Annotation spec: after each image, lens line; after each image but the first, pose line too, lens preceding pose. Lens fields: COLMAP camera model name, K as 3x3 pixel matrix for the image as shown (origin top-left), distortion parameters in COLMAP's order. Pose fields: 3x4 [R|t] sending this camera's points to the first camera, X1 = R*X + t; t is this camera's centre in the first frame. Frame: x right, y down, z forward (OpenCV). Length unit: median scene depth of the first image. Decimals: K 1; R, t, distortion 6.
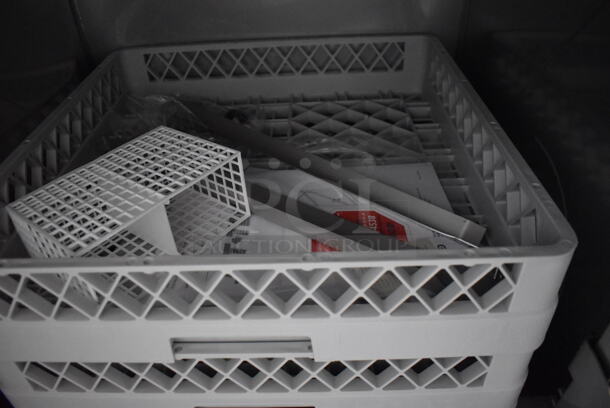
lens RADIAL K [[464.7, 0, 305.0], [0, 464.7, 204.0], [0, 0, 1]] dist [0.001420, -0.117670]
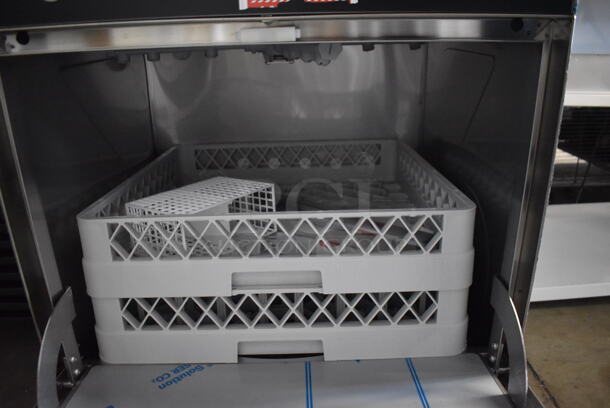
lens RADIAL K [[474.1, 0, 305.0], [0, 474.1, 204.0], [0, 0, 1]] dist [-0.034625, 0.001410]
pose [[0.999746, 0.015941, 0.015954, -0.067374], [-0.009836, 0.944764, -0.327603, 0.543774], [-0.020295, 0.327363, 0.944681, -0.557049]]
